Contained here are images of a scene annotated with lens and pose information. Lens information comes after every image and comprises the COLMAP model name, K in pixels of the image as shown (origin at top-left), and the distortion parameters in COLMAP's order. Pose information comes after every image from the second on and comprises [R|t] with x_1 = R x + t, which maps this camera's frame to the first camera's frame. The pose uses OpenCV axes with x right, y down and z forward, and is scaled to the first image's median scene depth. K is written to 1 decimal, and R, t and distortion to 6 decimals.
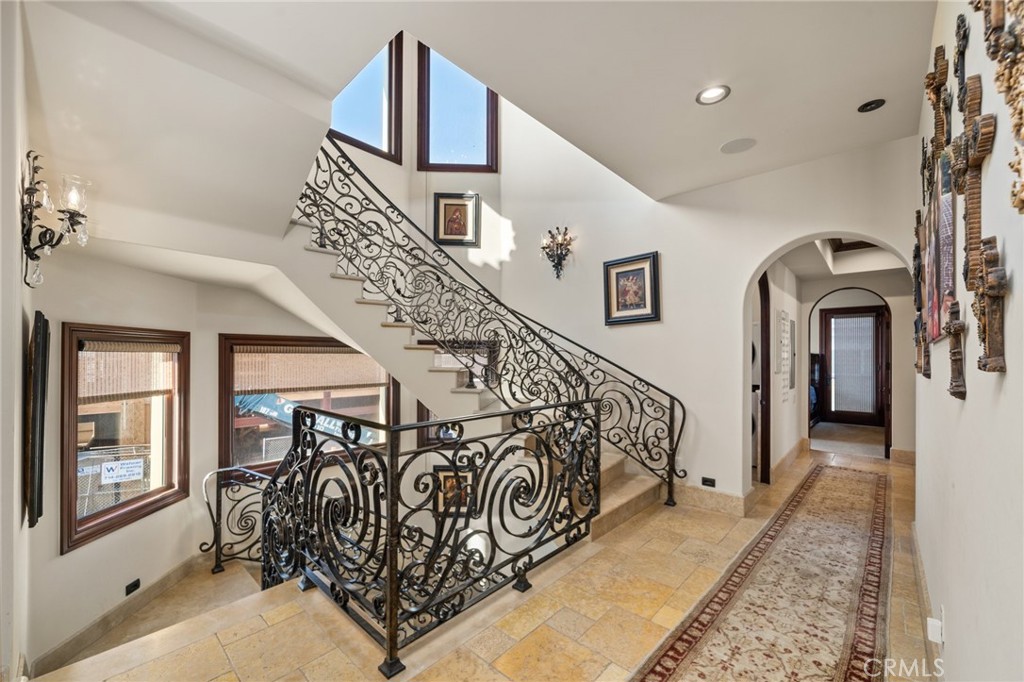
lens RADIAL K [[418.4, 0, 509.5], [0, 418.4, 352.4], [0, 0, 1]] dist [-0.000419, -0.000113]
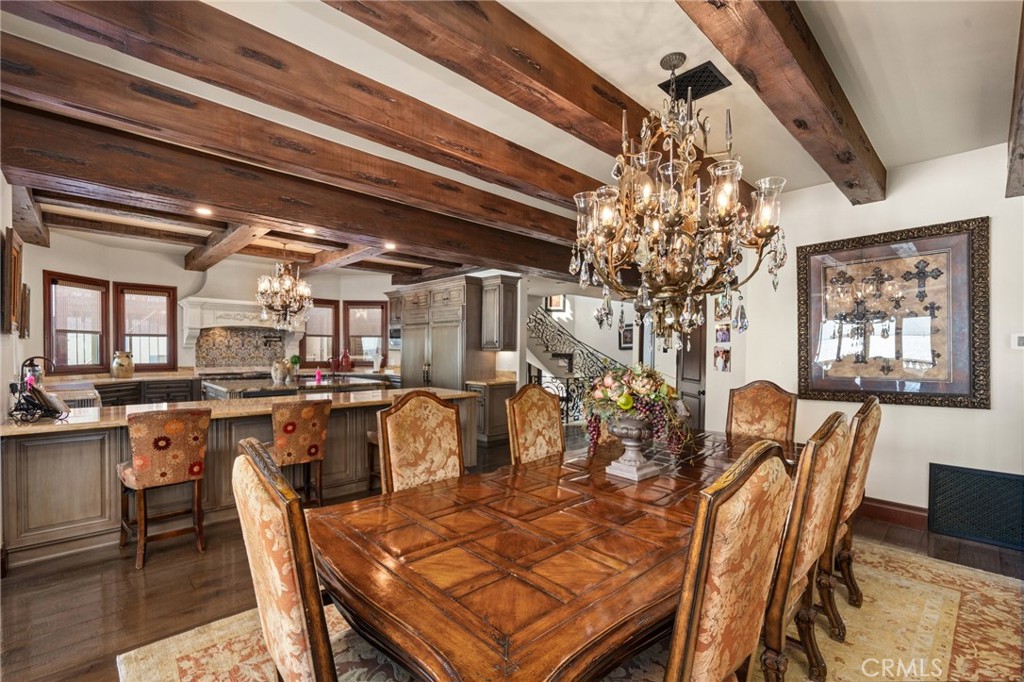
lens RADIAL K [[445.1, 0, 506.4], [0, 445.1, 360.1], [0, 0, 1]] dist [0.001324, 0.000207]
pose [[0.995132, 0.008726, -0.098169, -0.241059], [-0.006245, 0.999654, 0.025555, -0.084010], [0.098358, -0.024818, 0.994842, -2.284995]]
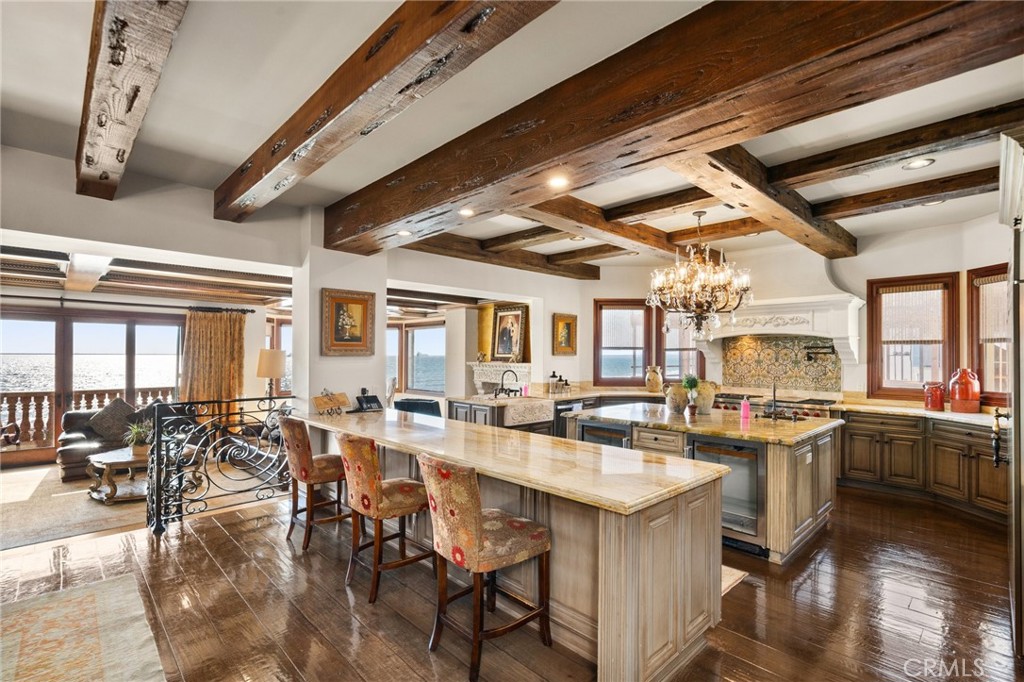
lens RADIAL K [[472.9, 0, 507.6], [0, 472.9, 352.9], [0, 0, 1]] dist [0.000247, -0.000685]
pose [[-0.081853, -0.007598, -0.996615, 0.064723], [-0.002330, 0.999970, -0.007432, -0.104336], [0.996642, 0.001714, -0.081868, -0.961251]]
